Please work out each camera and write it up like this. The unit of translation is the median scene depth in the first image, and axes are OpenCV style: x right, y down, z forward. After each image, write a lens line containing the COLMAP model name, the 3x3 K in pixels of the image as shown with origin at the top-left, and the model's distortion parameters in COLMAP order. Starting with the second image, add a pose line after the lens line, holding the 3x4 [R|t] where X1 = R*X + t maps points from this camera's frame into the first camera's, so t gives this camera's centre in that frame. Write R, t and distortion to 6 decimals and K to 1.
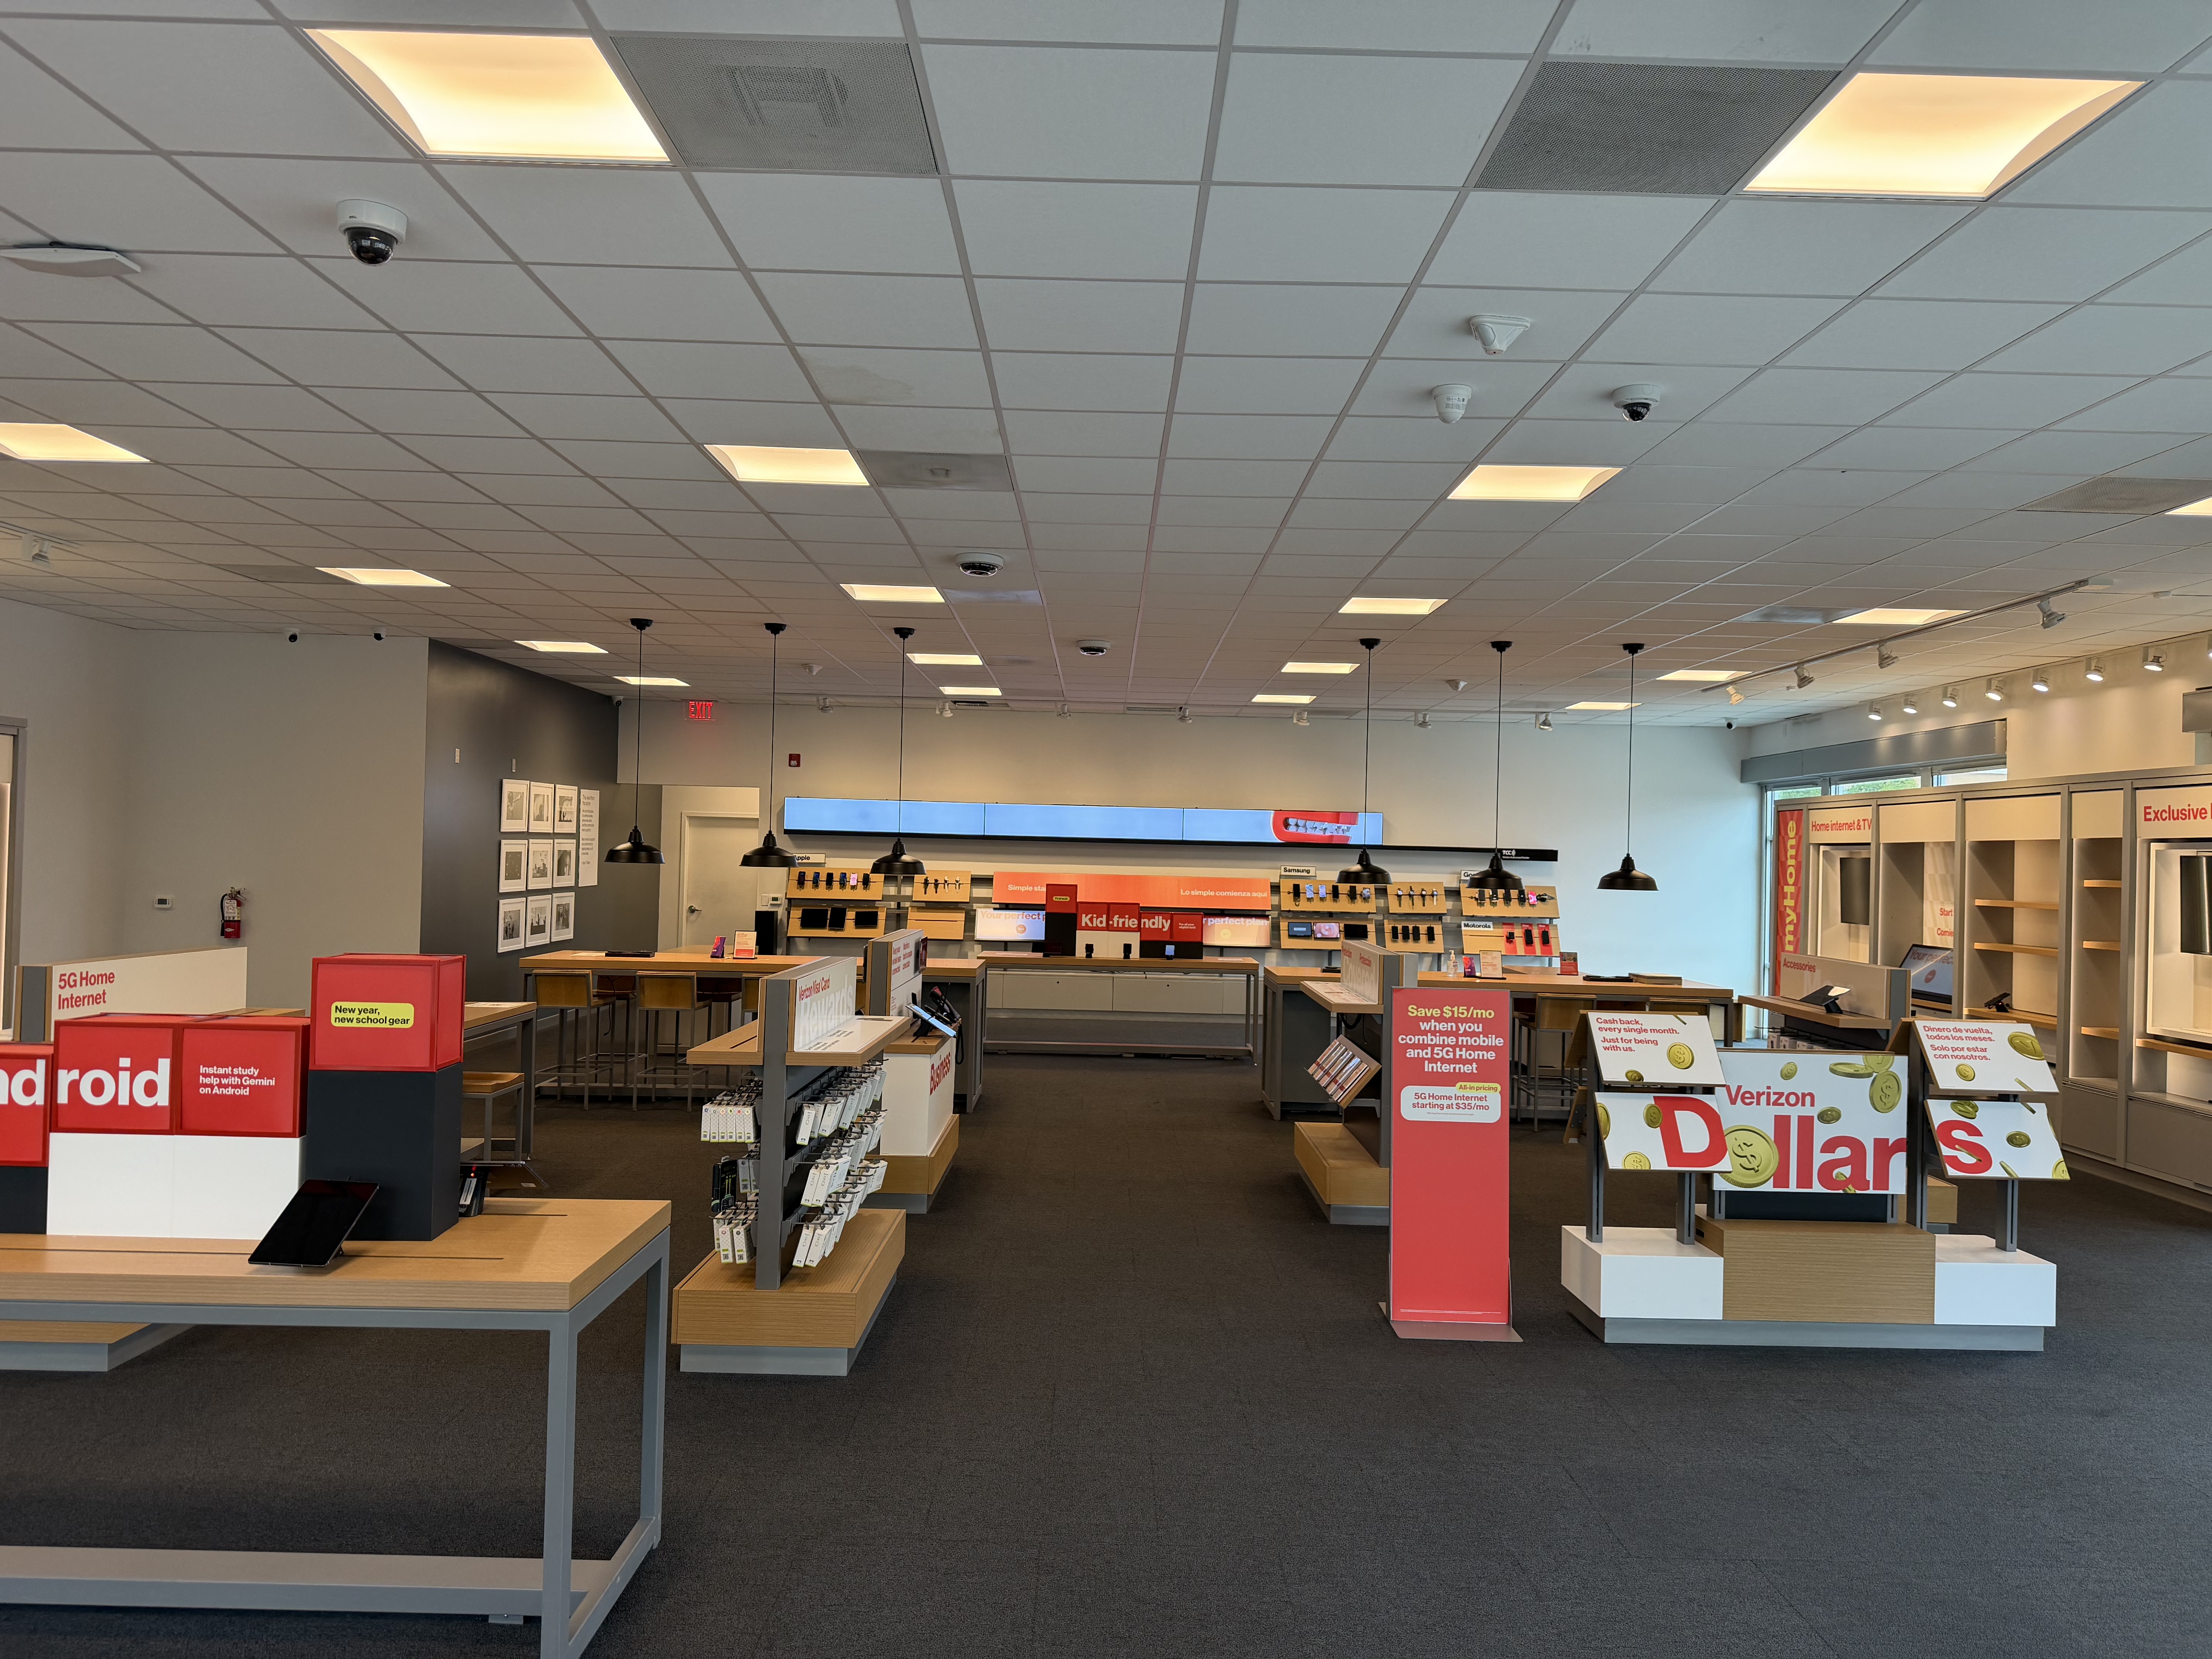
lens RADIAL K [[1536.1, 0, 1102.1], [0, 1536.1, 832.5], [0, 0, 1]] dist [0.077247, -0.102227]
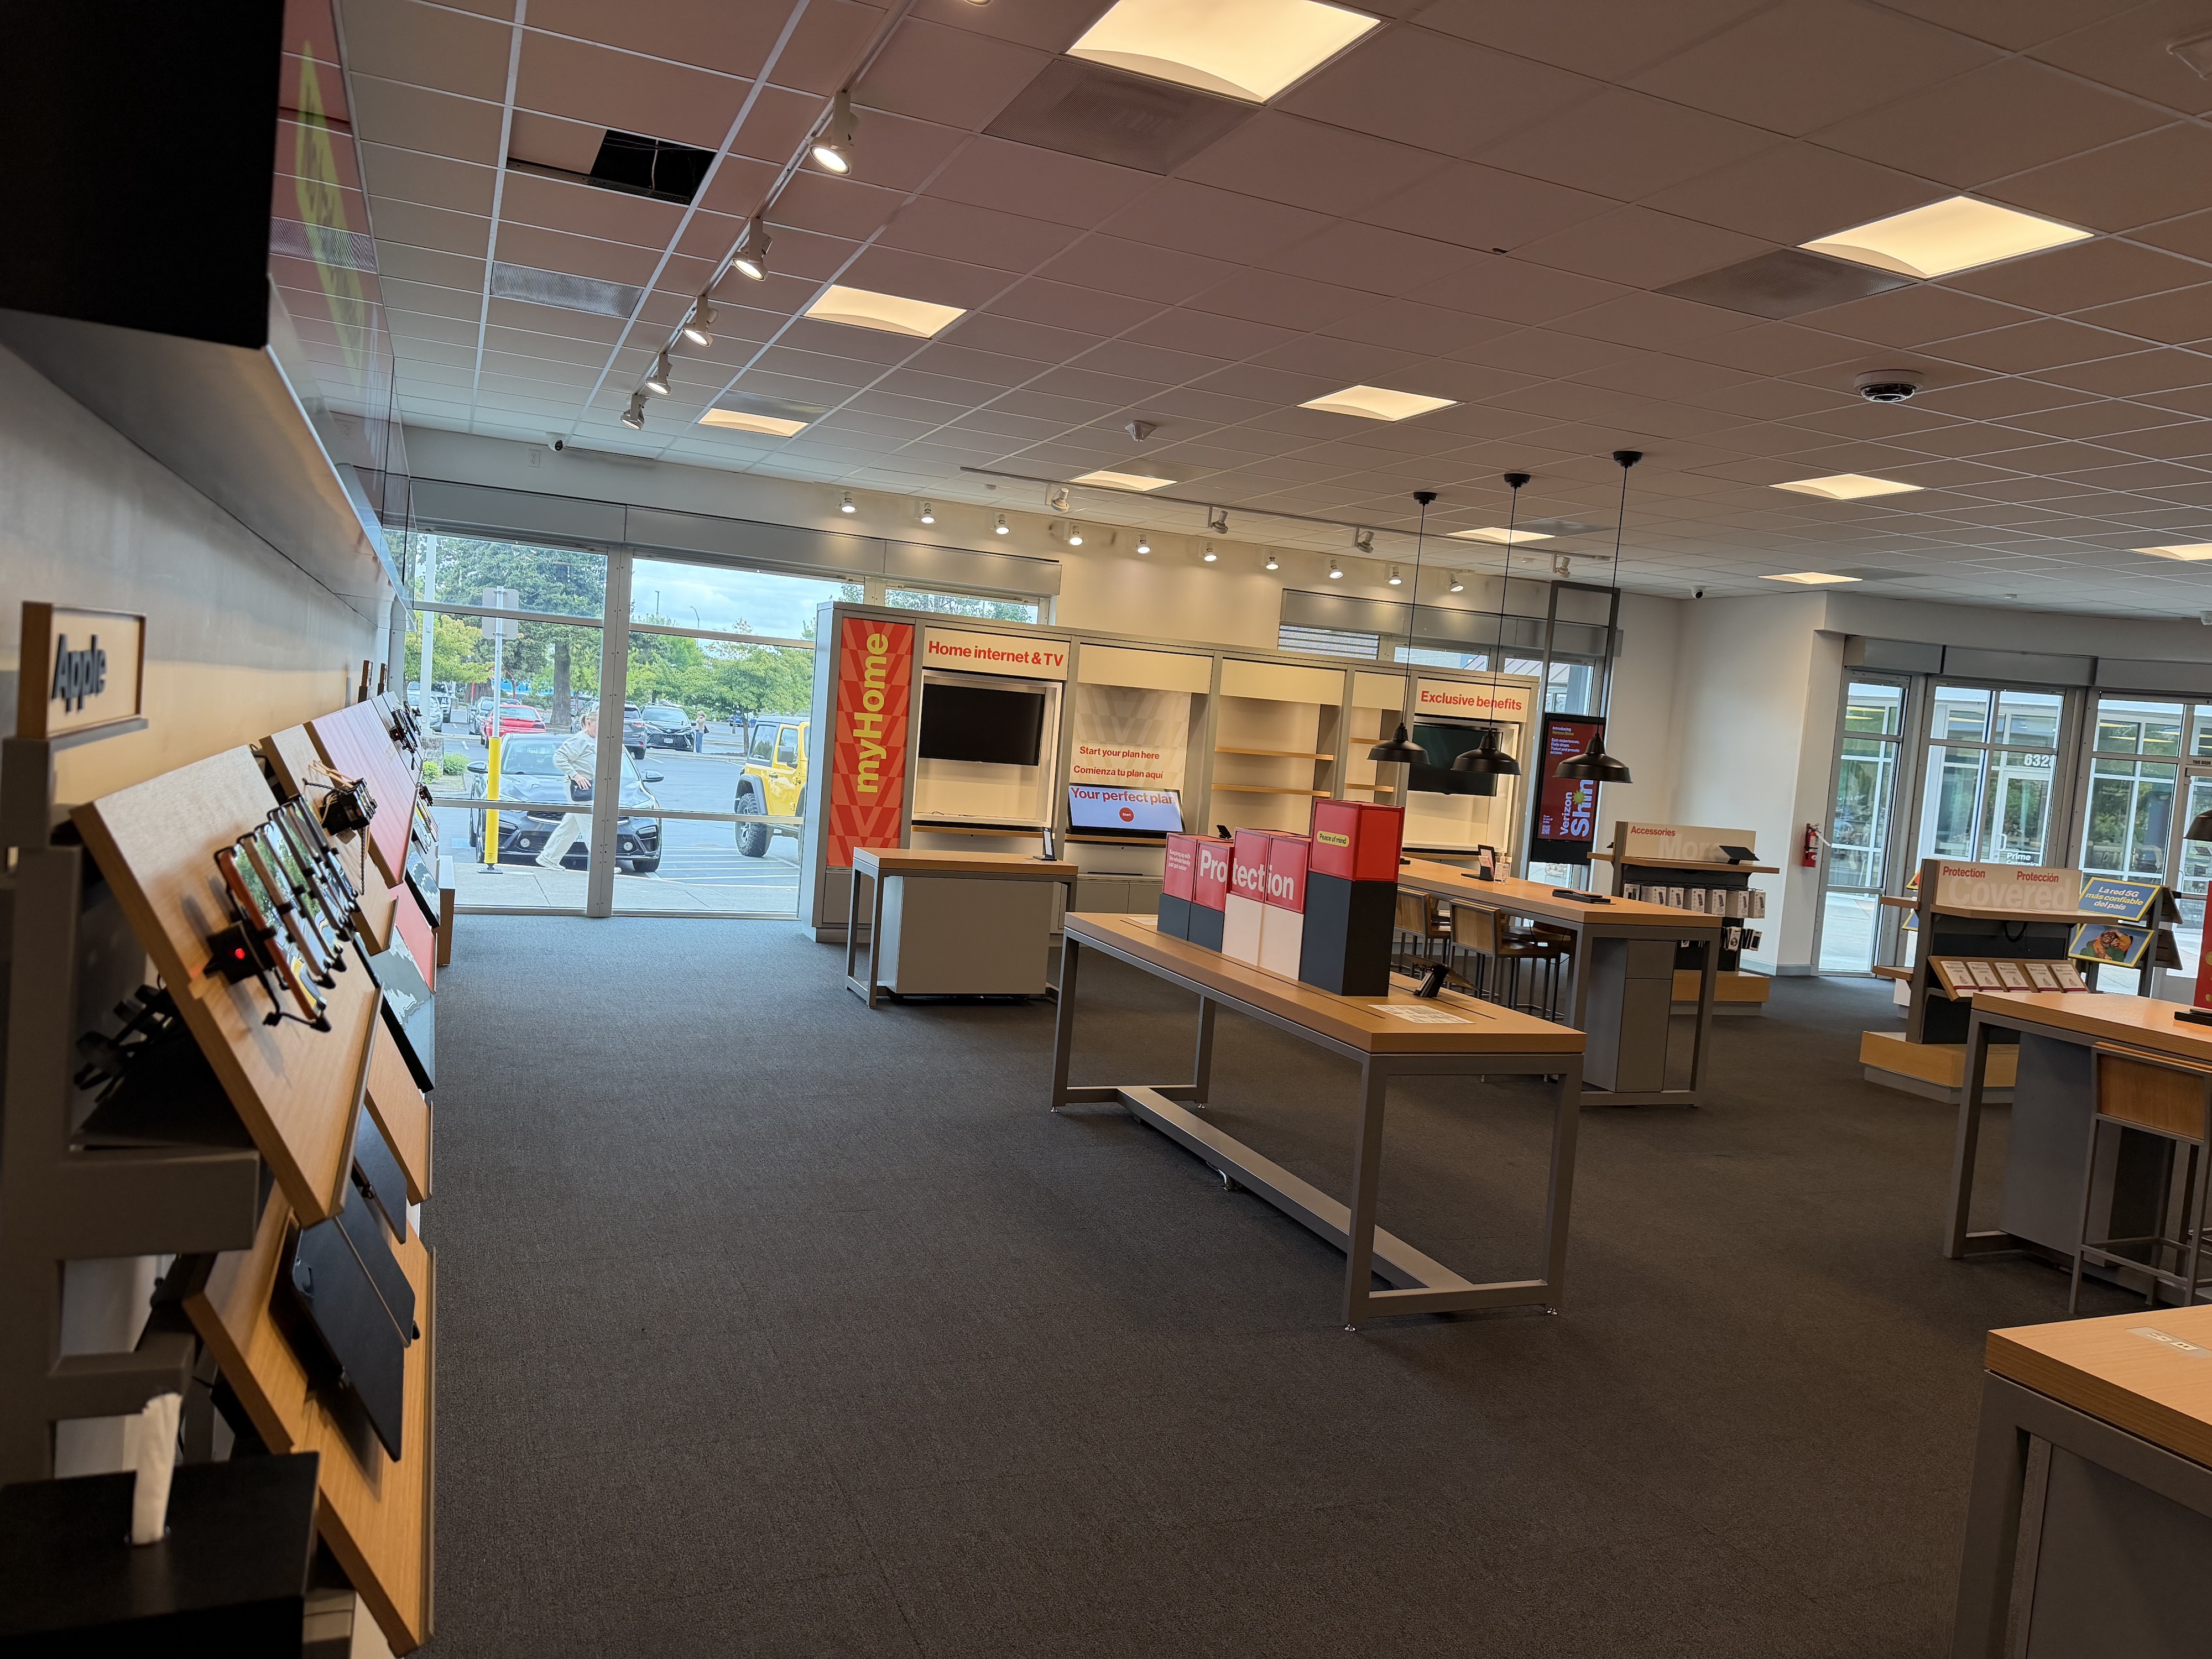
lens RADIAL K [[1536.1, 0, 1093.4], [0, 1536.1, 837.6], [0, 0, 1]] dist [0.077247, -0.102227]
pose [[-0.384125, -0.122613, 0.915103, -0.441569], [-0.104400, 0.990554, 0.088900, 0.018661], [-0.917359, -0.061388, -0.393298, 1.521249]]
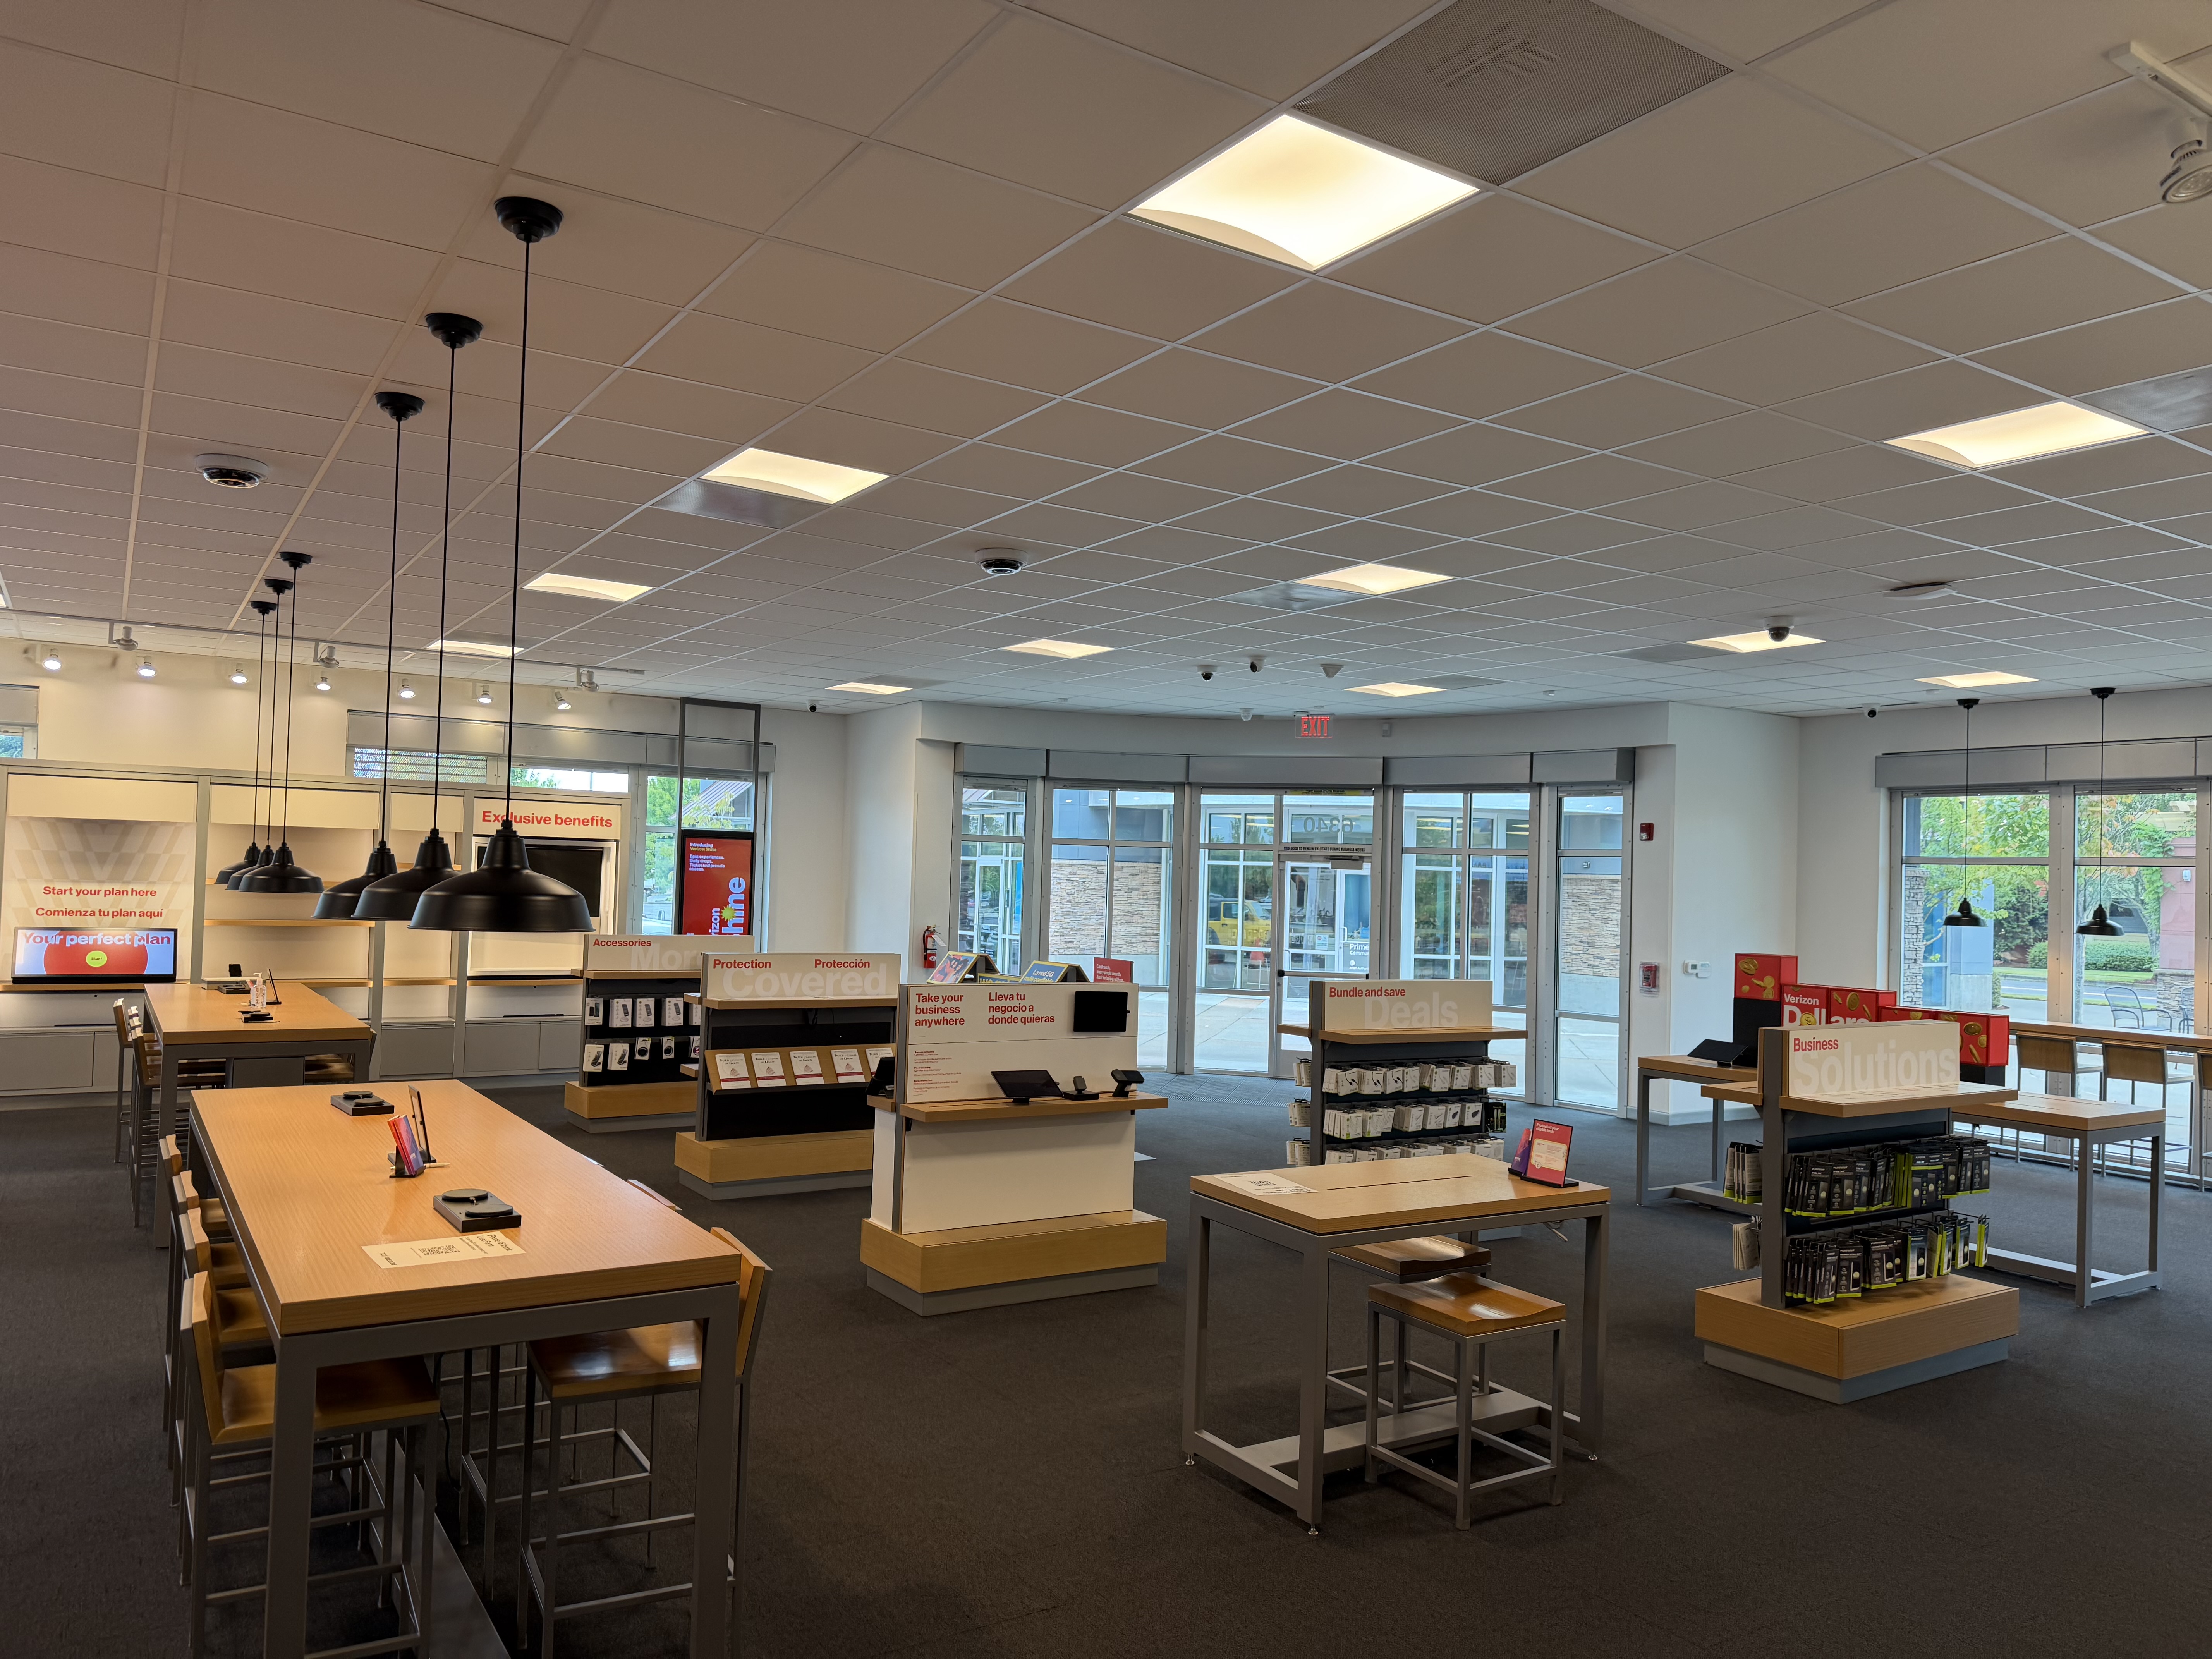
lens RADIAL K [[1536.1, 0, 1092.2], [0, 1536.1, 847.8], [0, 0, 1]] dist [0.077247, -0.102227]
pose [[-0.537927, -0.023641, 0.842660, -0.649657], [-0.056405, 0.998376, -0.007998, -0.003067], [-0.841102, -0.051832, -0.538387, 1.069459]]
